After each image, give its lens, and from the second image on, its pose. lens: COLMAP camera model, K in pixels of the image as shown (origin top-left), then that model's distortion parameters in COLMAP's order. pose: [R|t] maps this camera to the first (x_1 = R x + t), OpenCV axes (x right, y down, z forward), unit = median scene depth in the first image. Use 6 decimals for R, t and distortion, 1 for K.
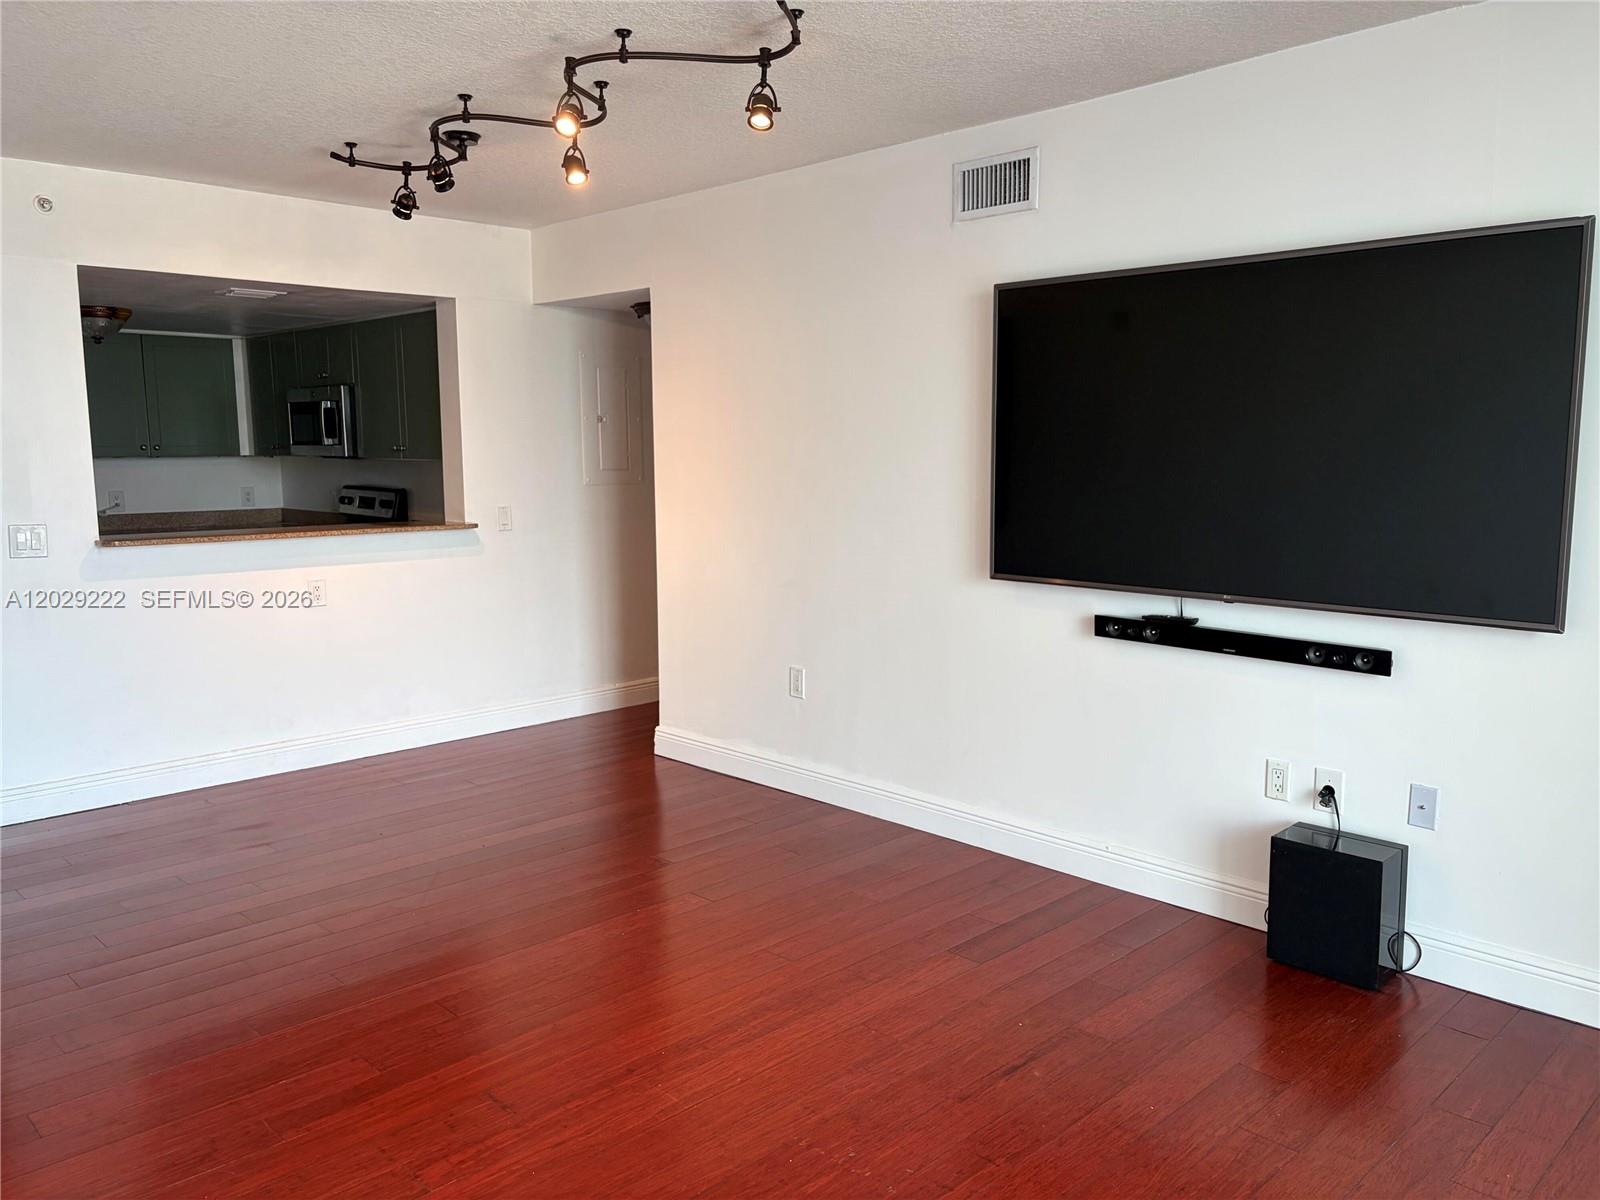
lens RADIAL K [[1221.3, 0, 805.5], [0, 1221.3, 592.9], [0, 0, 1]] dist [0.029326, -0.033248]
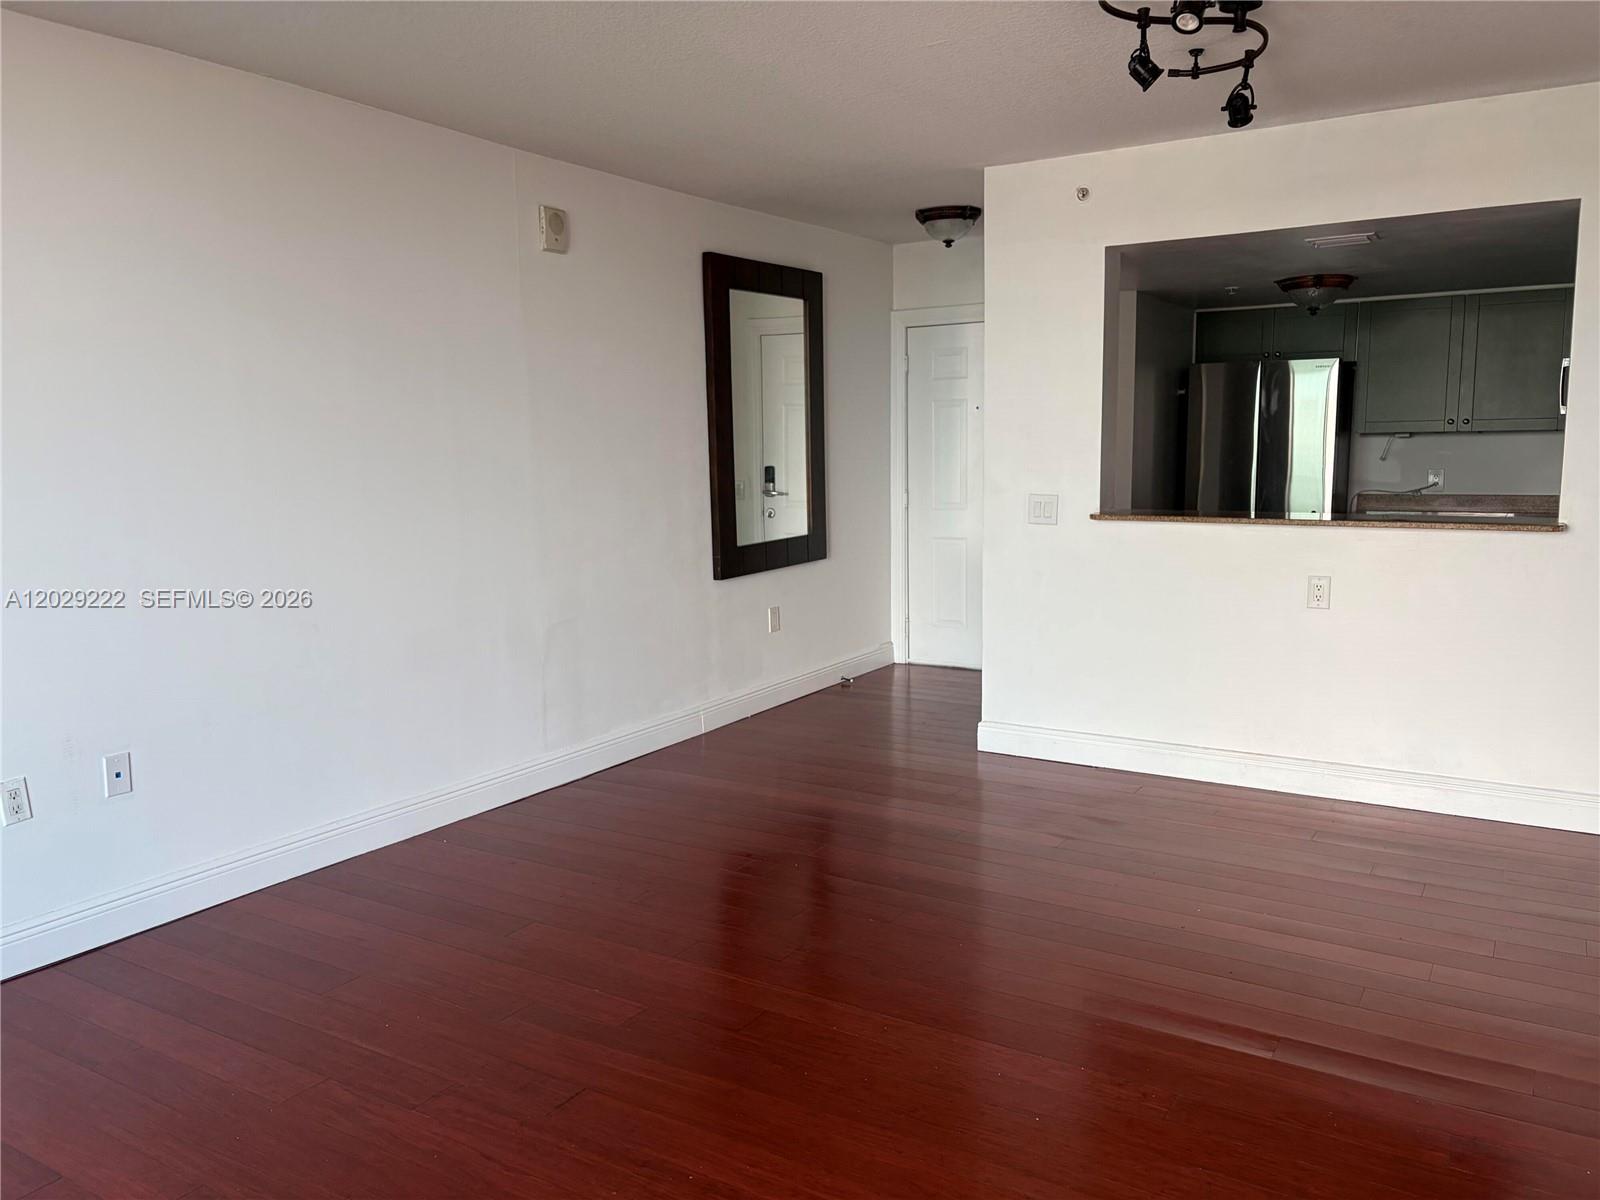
lens RADIAL K [[1221.3, 0, 810.5], [0, 1221.3, 604.1], [0, 0, 1]] dist [0.029326, -0.033248]
pose [[0.226977, 0.130822, -0.965073, 0.378005], [-0.105343, 0.988421, 0.109212, -0.053513], [0.968186, 0.076875, 0.238130, 0.519530]]
